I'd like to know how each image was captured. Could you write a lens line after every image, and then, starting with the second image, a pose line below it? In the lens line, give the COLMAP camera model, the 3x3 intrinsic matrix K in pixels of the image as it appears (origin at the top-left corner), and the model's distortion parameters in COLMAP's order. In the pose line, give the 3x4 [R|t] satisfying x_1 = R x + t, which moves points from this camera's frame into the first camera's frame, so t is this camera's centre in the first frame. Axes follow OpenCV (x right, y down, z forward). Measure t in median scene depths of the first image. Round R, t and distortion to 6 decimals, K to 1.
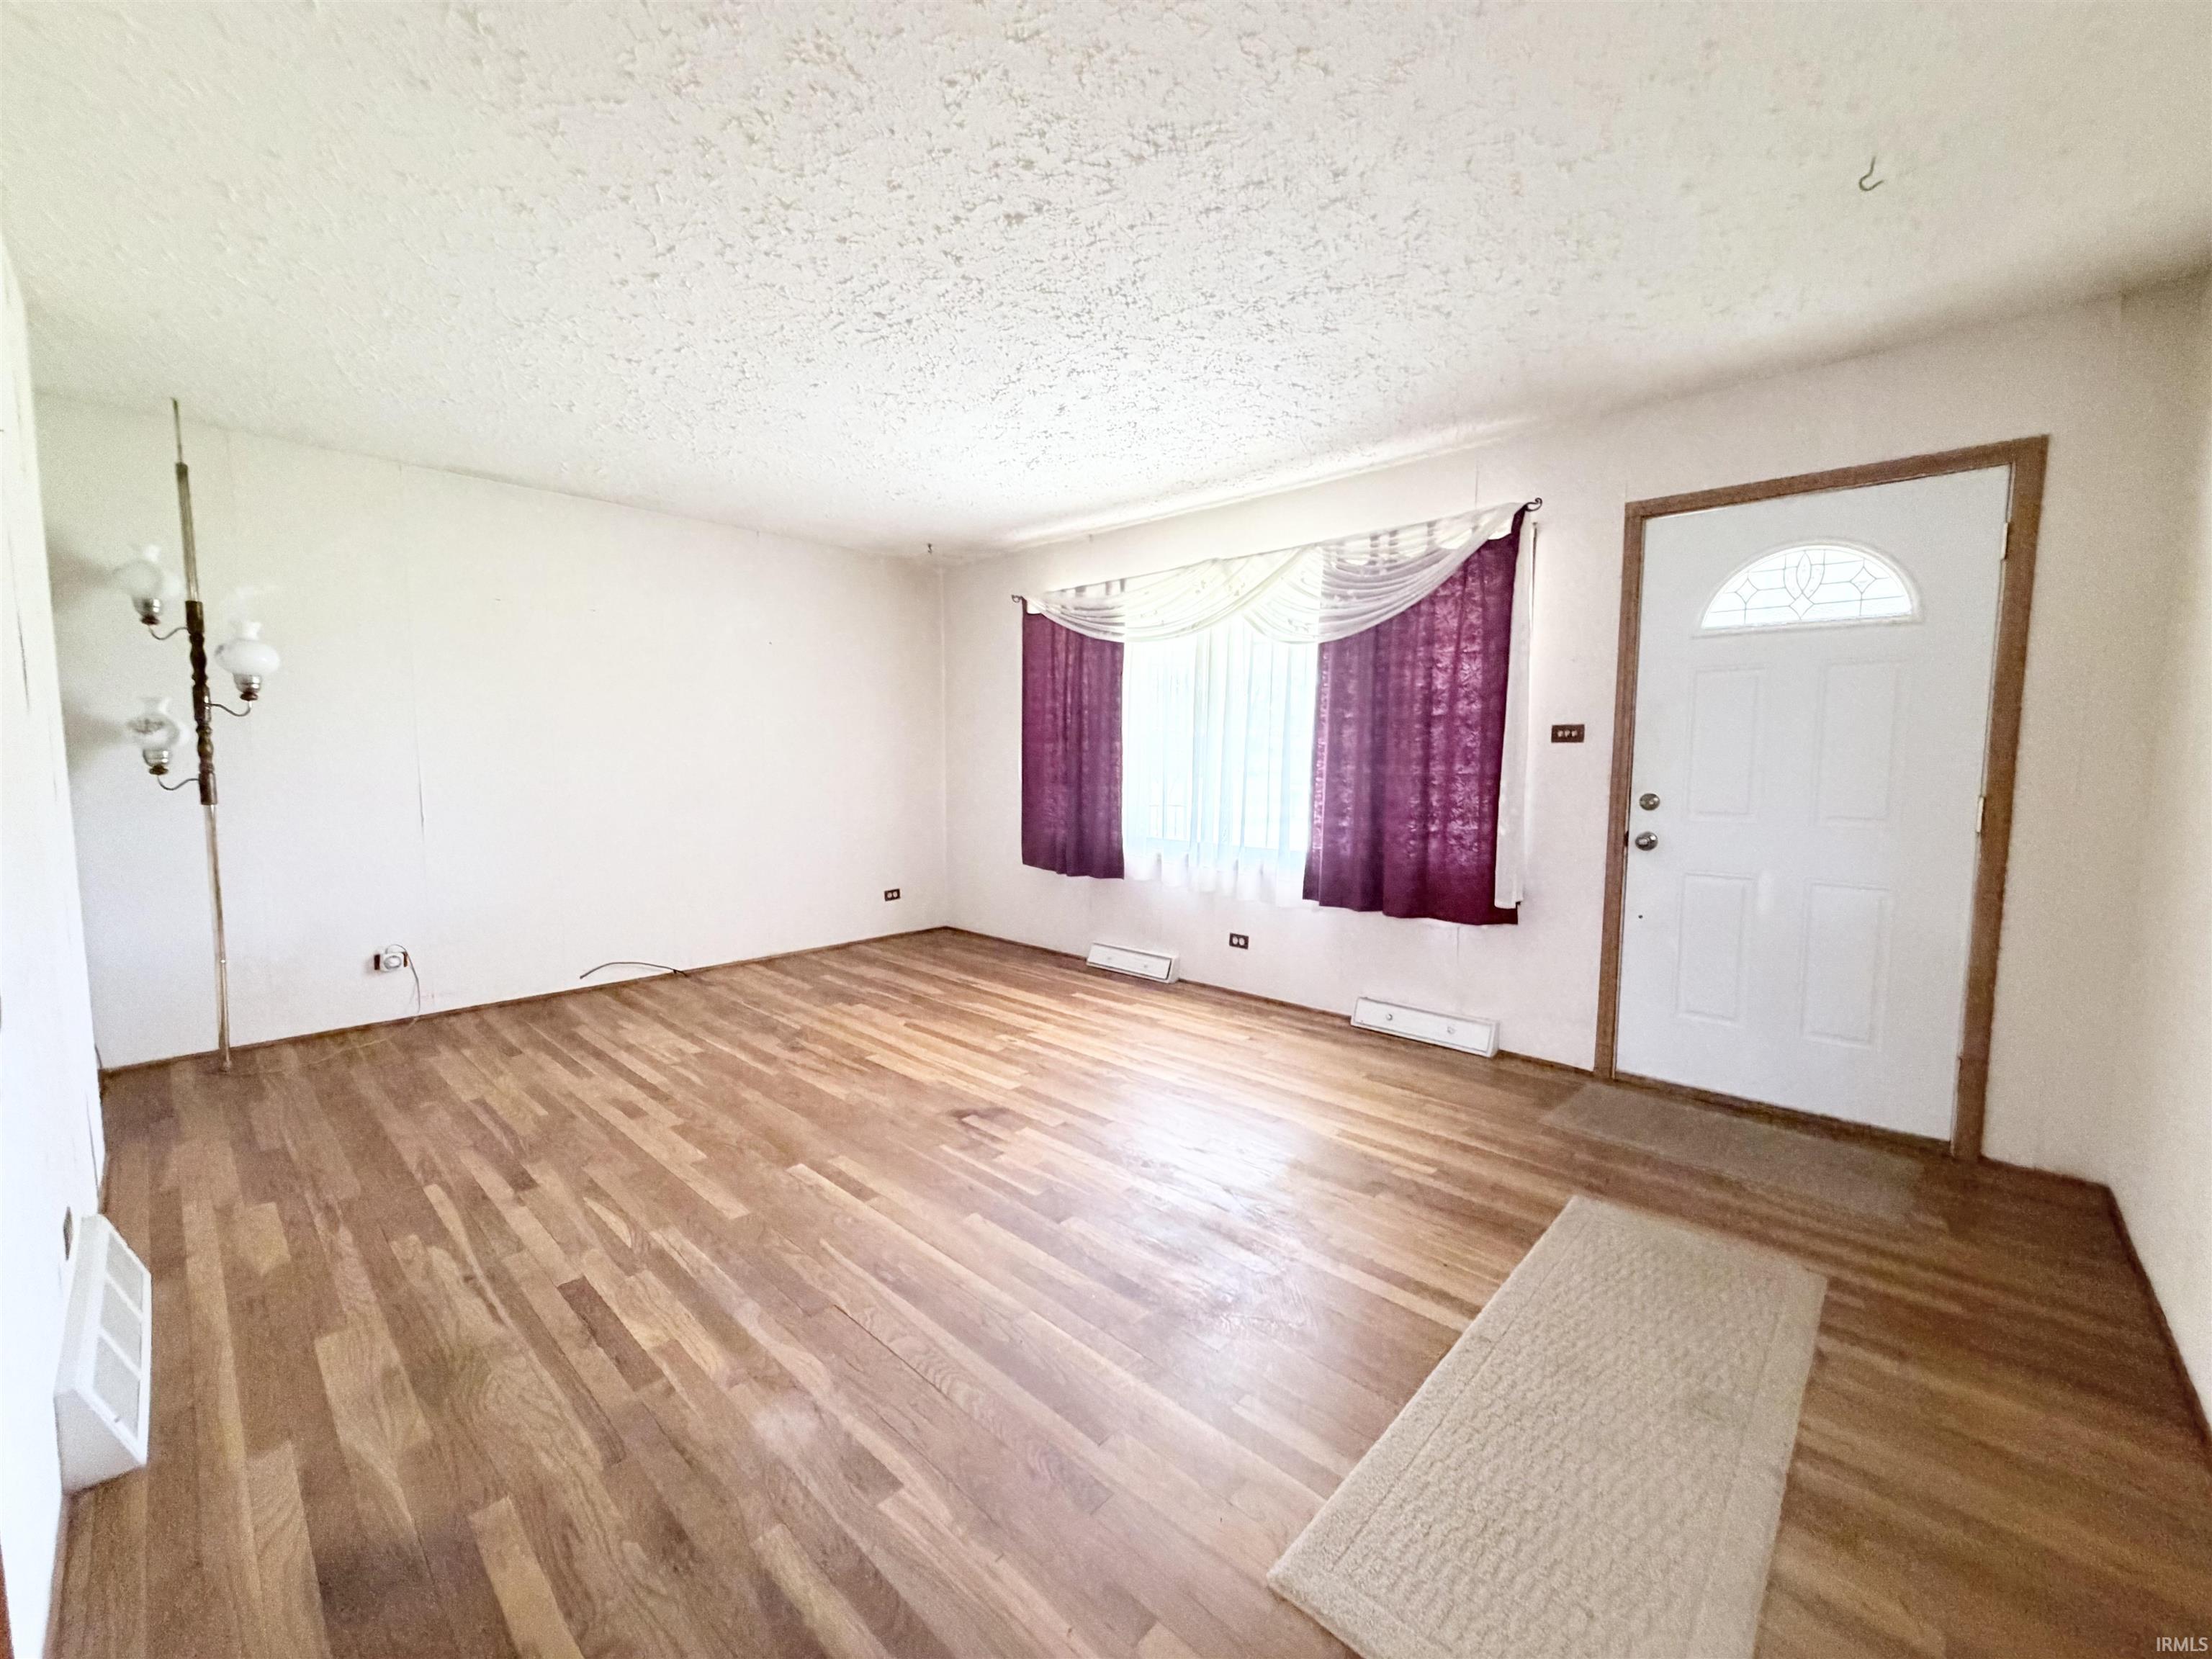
lens RADIAL K [[885.5, 0, 1099.2], [0, 885.5, 828.3], [0, 0, 1]] dist [0.001228, 0.000080]
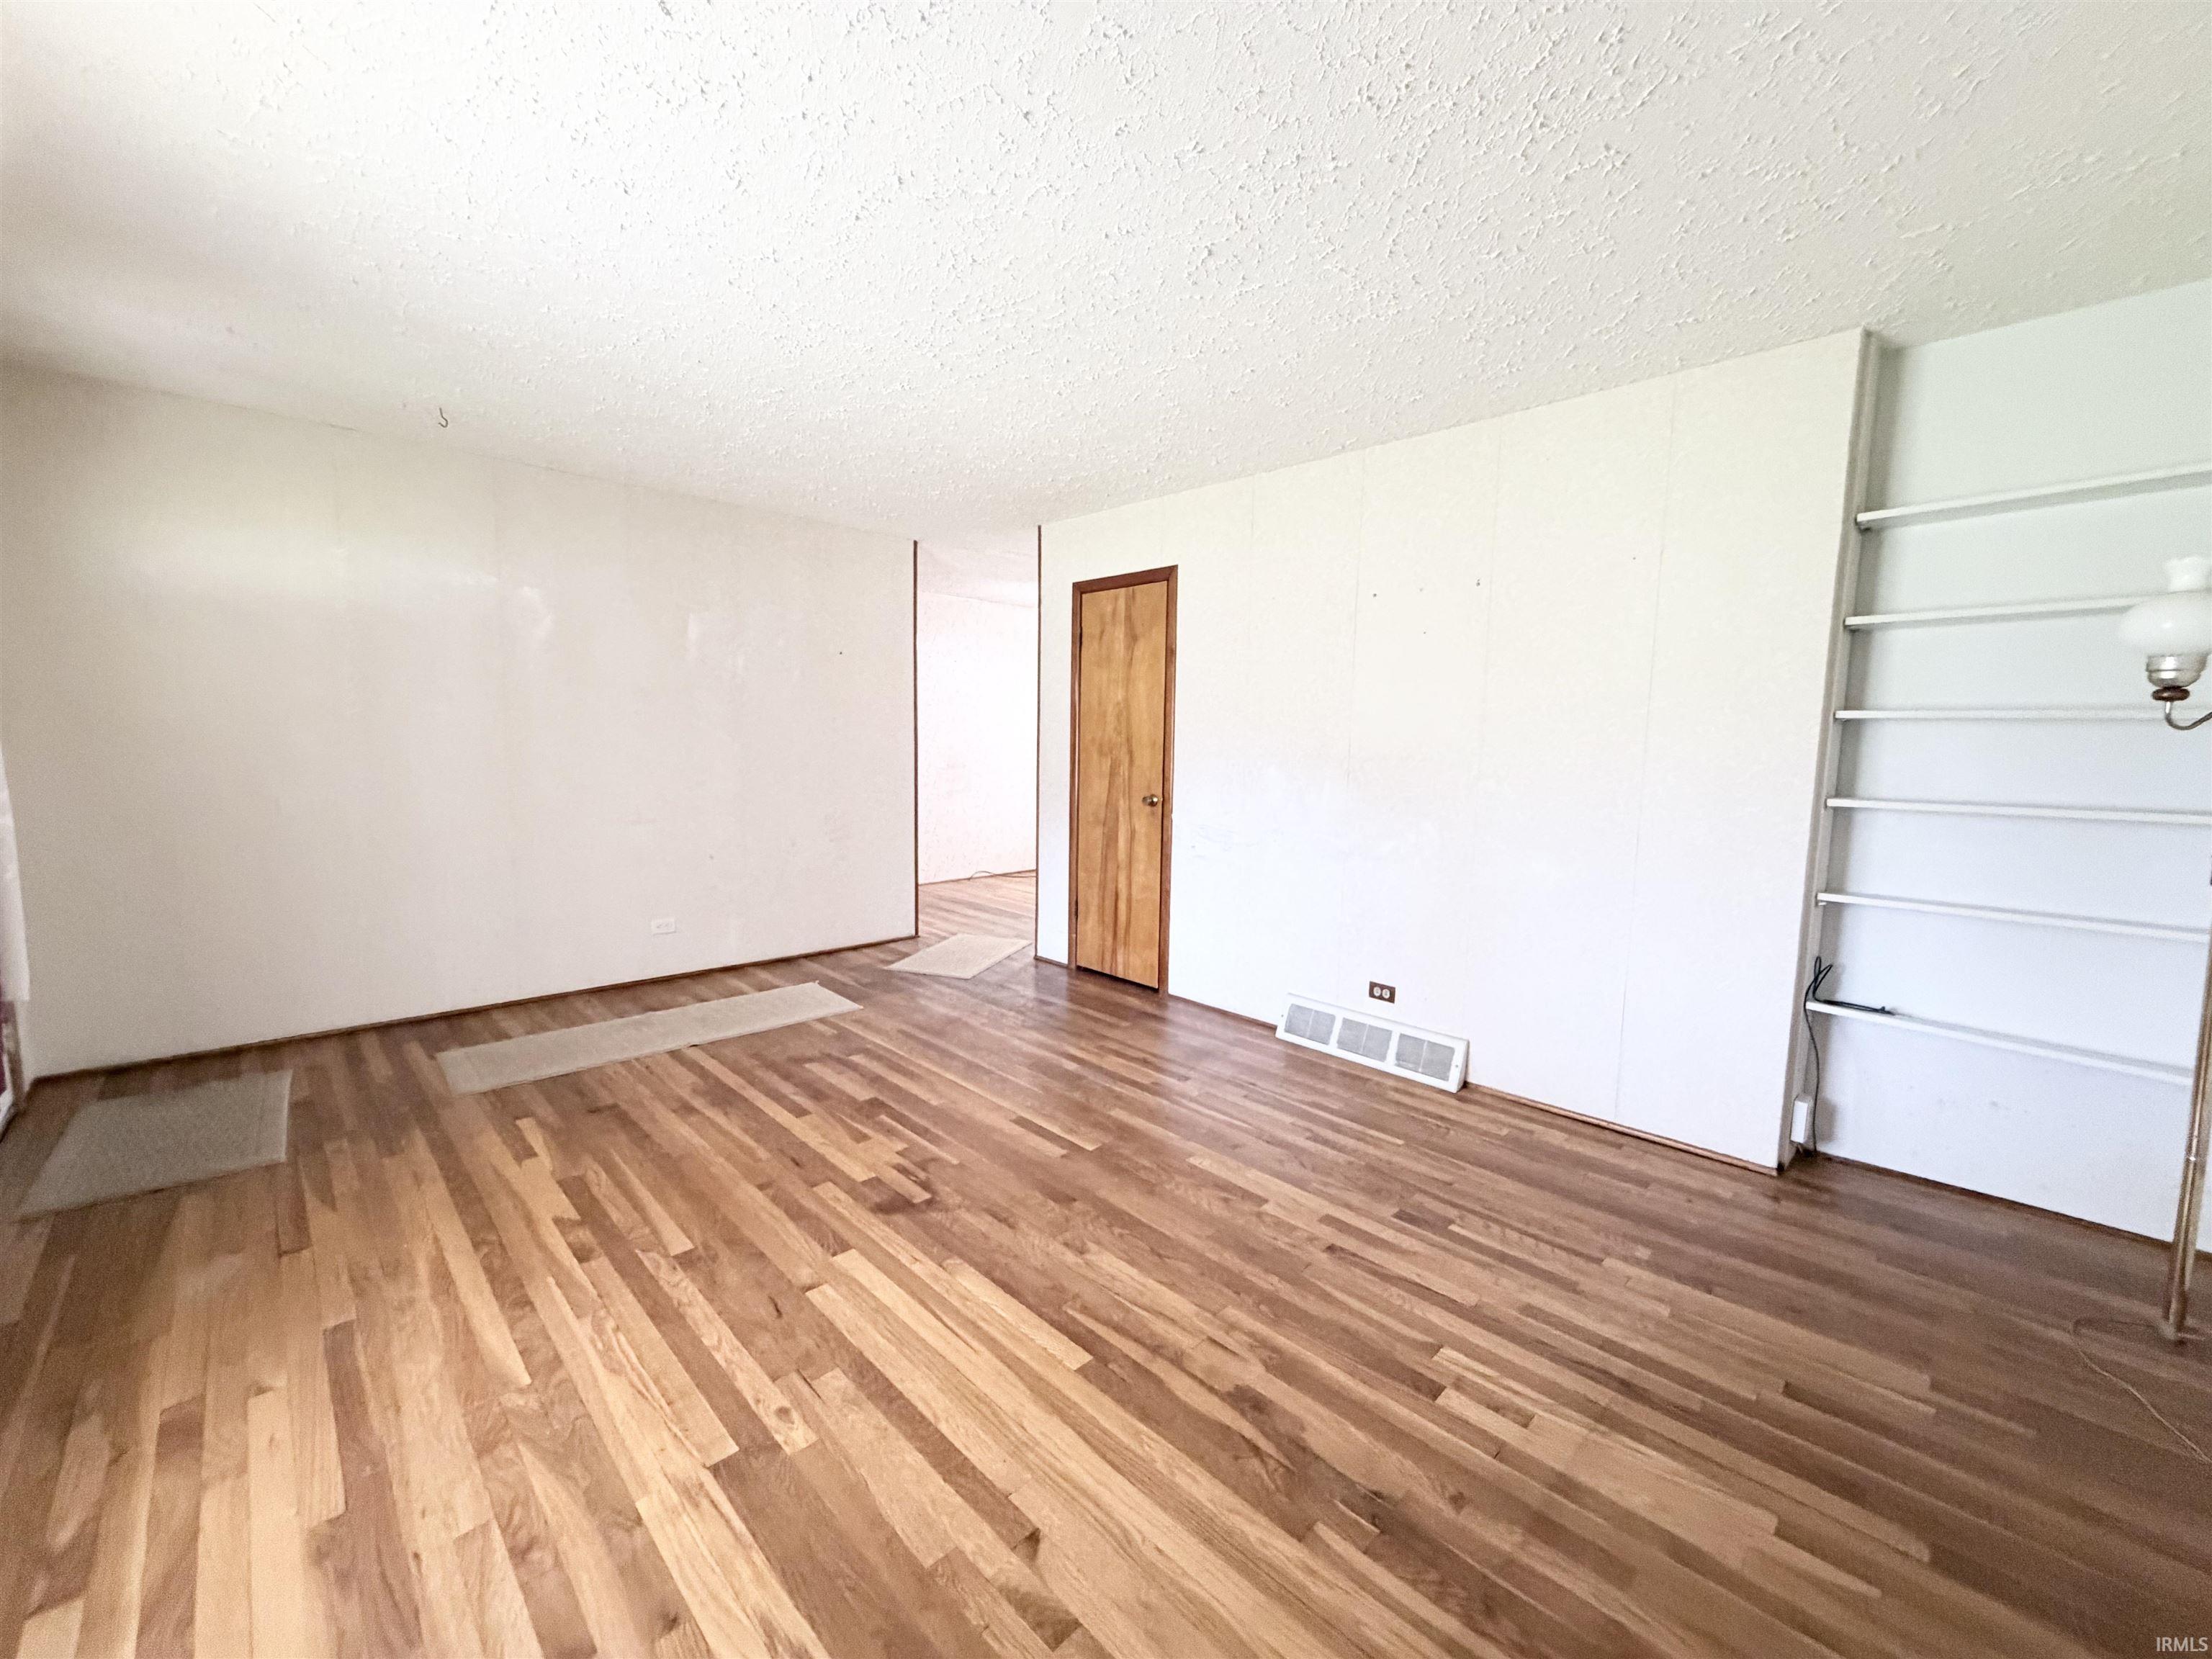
lens RADIAL K [[885.5, 0, 1099.2], [0, 885.5, 828.3], [0, 0, 1]] dist [0.001228, 0.000080]
pose [[-0.998718, -0.030336, 0.040526, -0.316521], [-0.022043, 0.981278, 0.191331, -0.163824], [-0.045572, 0.190192, -0.980689, 1.642066]]
